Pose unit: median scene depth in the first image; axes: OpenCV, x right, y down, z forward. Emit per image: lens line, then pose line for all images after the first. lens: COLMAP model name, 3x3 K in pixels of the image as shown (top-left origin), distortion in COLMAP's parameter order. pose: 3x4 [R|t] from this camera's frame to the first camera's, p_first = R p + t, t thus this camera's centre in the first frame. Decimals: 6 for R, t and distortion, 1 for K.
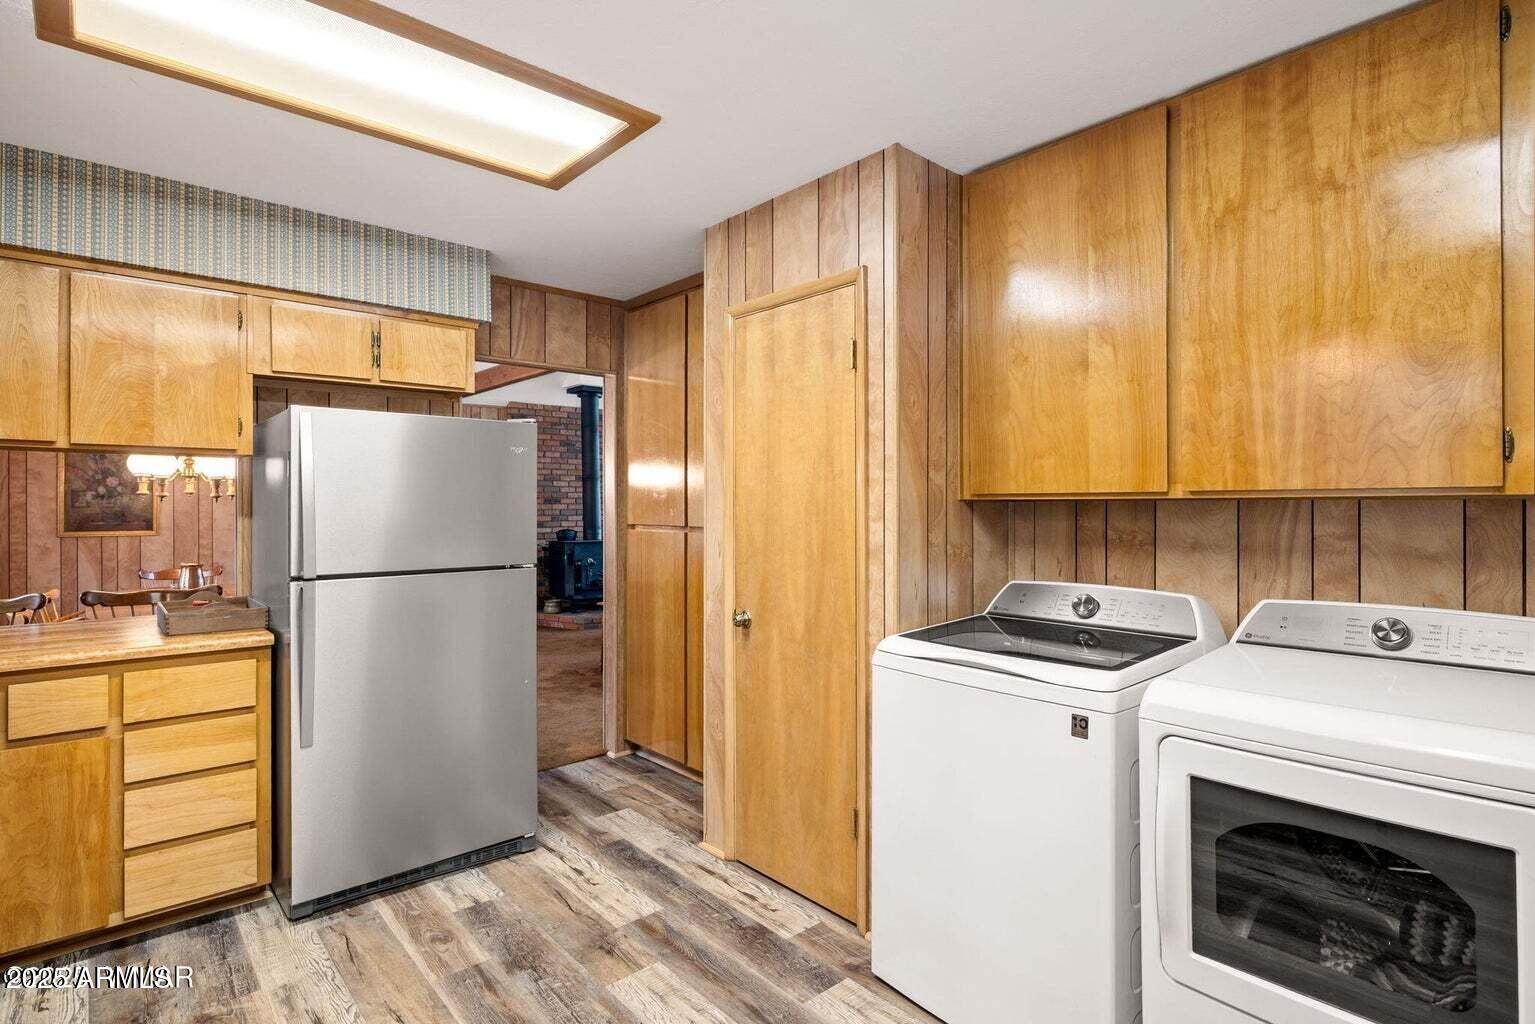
lens RADIAL K [[762.8, 0, 764.5], [0, 762.8, 509.5], [0, 0, 1]] dist [0.001291, -0.000283]
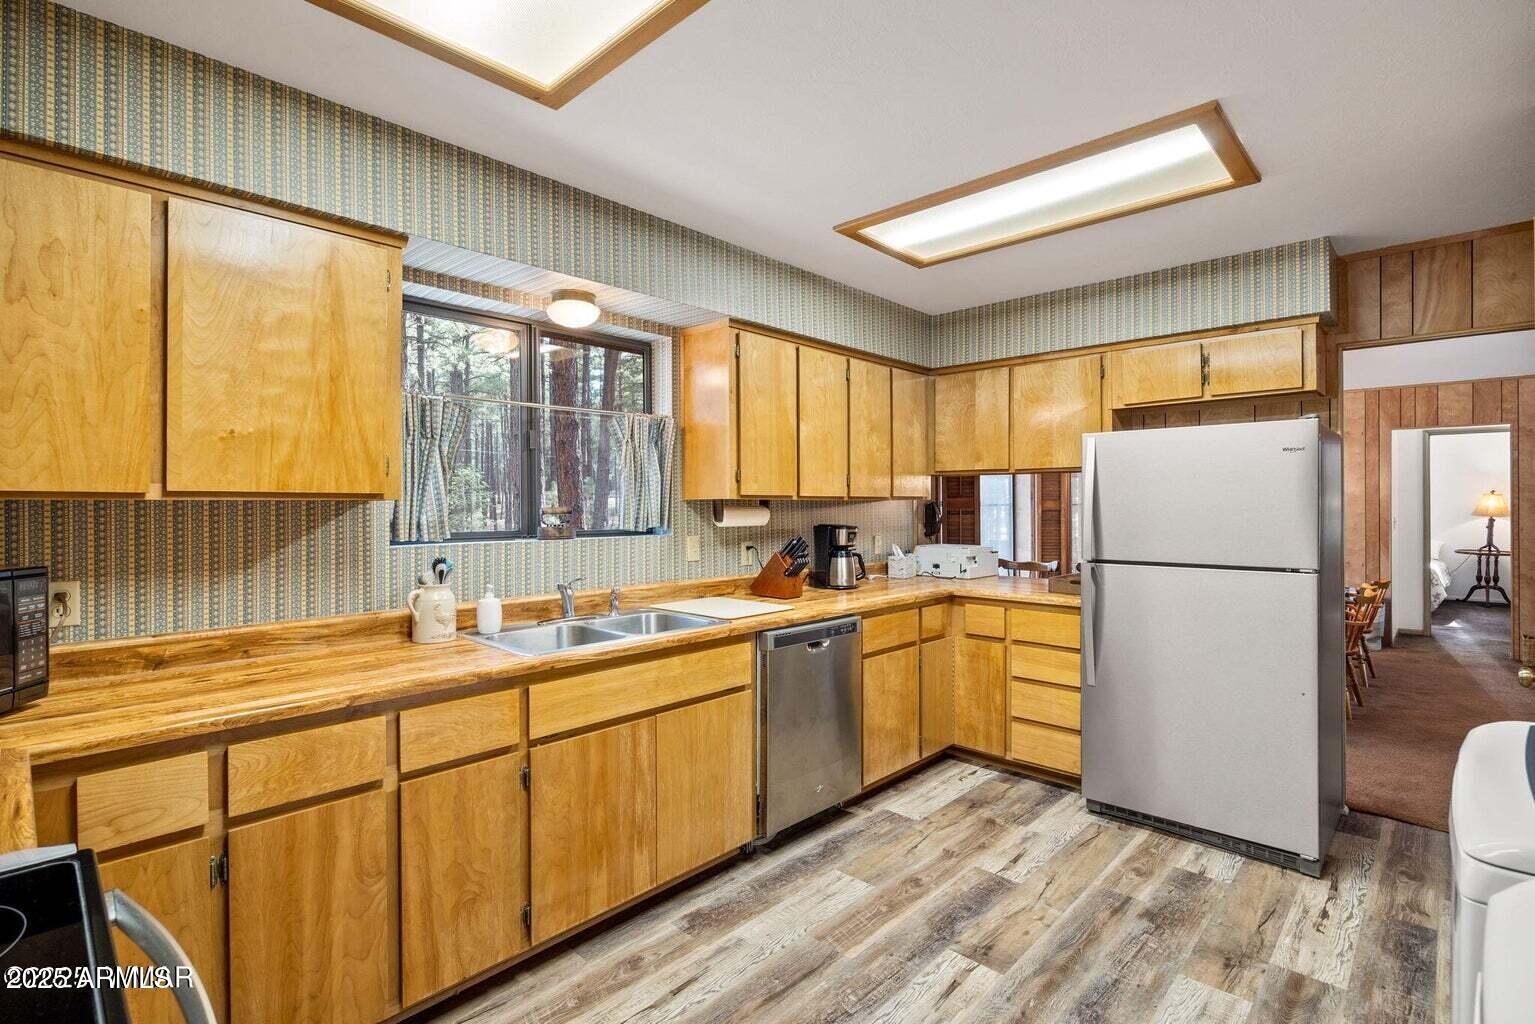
lens RADIAL K [[717.4, 0, 764.2], [0, 717.4, 508.4], [0, 0, 1]] dist [-0.017330, 0.000698]
pose [[0.085911, 0.002030, -0.996301, 0.572388], [-0.006554, 0.999977, 0.001472, 0.000605], [0.996281, 0.006403, 0.085923, 0.295136]]
